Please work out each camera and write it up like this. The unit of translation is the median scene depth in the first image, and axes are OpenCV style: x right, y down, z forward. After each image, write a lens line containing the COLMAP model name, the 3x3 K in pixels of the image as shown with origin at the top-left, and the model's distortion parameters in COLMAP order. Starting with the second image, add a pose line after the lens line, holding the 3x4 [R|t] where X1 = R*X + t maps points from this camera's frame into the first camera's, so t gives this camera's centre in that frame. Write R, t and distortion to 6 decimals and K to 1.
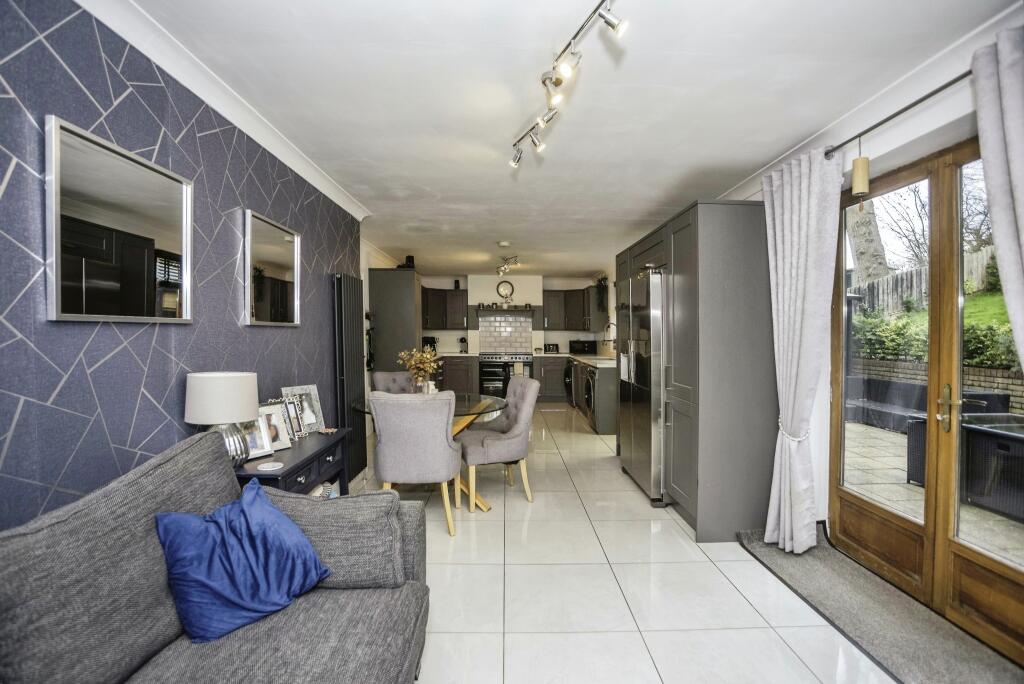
lens RADIAL K [[442.8, 0, 513.0], [0, 442.8, 338.9], [0, 0, 1]] dist [-0.000025, 0.000011]
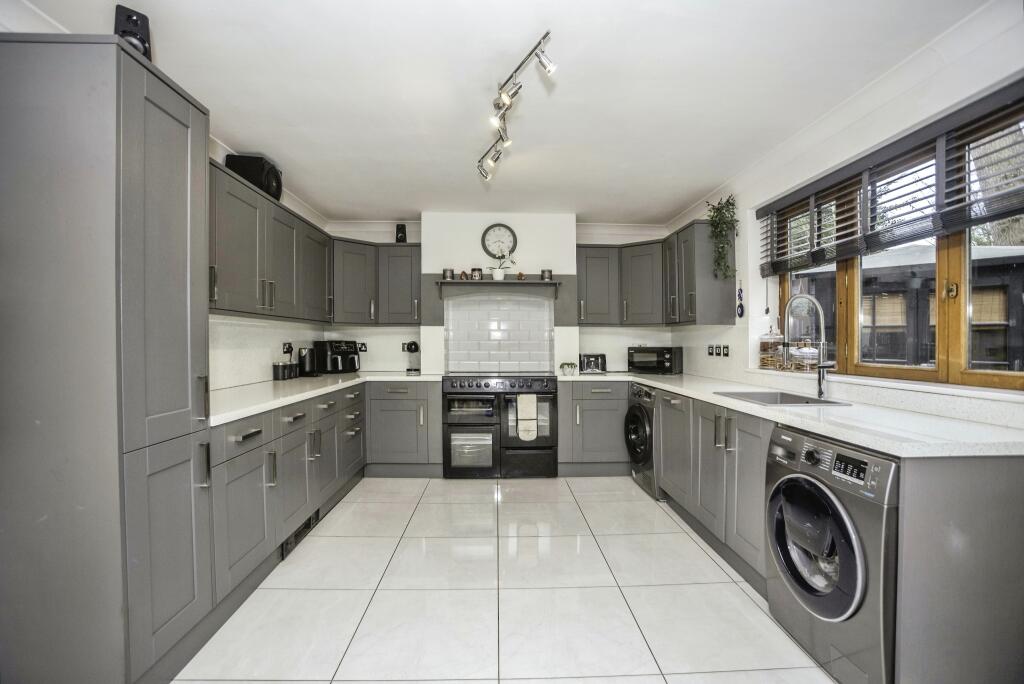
lens RADIAL K [[442.8, 0, 512.5], [0, 442.8, 341.8], [0, 0, 1]] dist [-0.000025, 0.000011]
pose [[0.999977, -0.001492, 0.006623, -0.006089], [0.001508, 0.999996, -0.002550, -0.001130], [-0.006619, 0.002560, 0.999975, 0.517393]]
